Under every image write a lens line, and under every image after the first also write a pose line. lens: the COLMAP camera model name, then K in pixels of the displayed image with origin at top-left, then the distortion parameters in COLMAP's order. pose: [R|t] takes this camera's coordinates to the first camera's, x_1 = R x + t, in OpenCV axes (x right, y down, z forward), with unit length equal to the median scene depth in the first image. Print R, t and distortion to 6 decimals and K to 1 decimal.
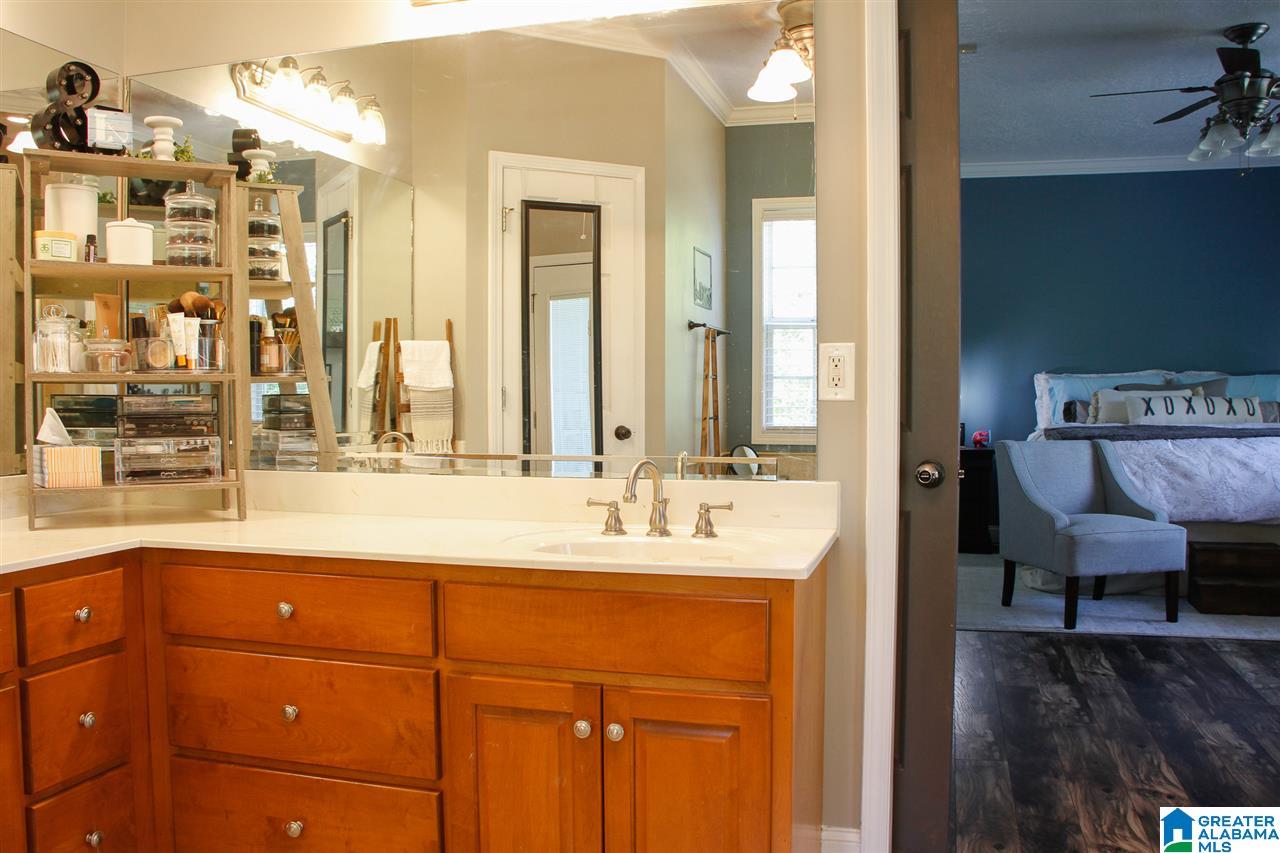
lens RADIAL K [[1067.7, 0, 635.3], [0, 1067.7, 428.9], [0, 0, 1]] dist [-0.177371, 0.141049]
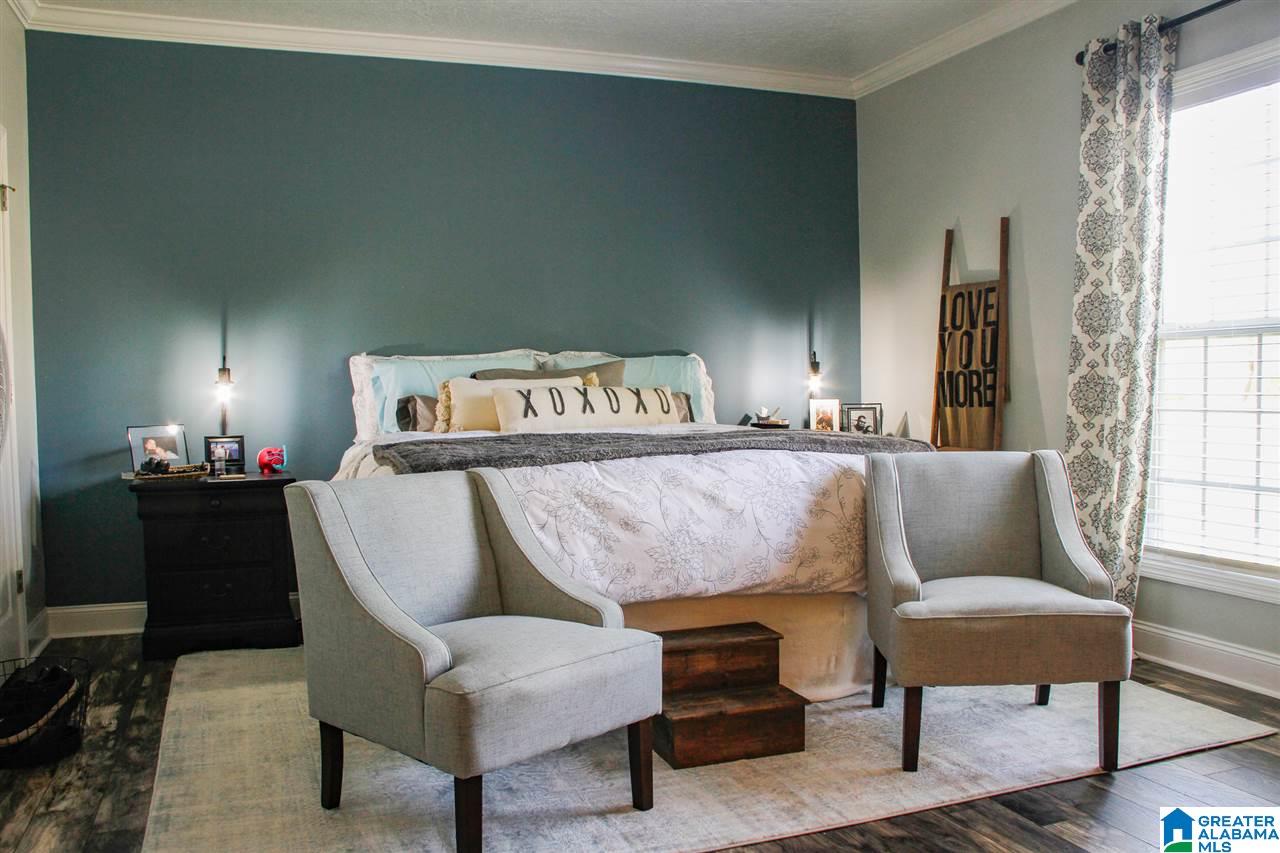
lens RADIAL K [[1067.7, 0, 637.7], [0, 1067.7, 431.2], [0, 0, 1]] dist [-0.177371, 0.141049]
pose [[0.800661, -0.035182, 0.598084, 0.178735], [0.030901, 0.999371, 0.017420, -0.016365], [-0.598320, 0.004534, 0.801244, 0.497093]]
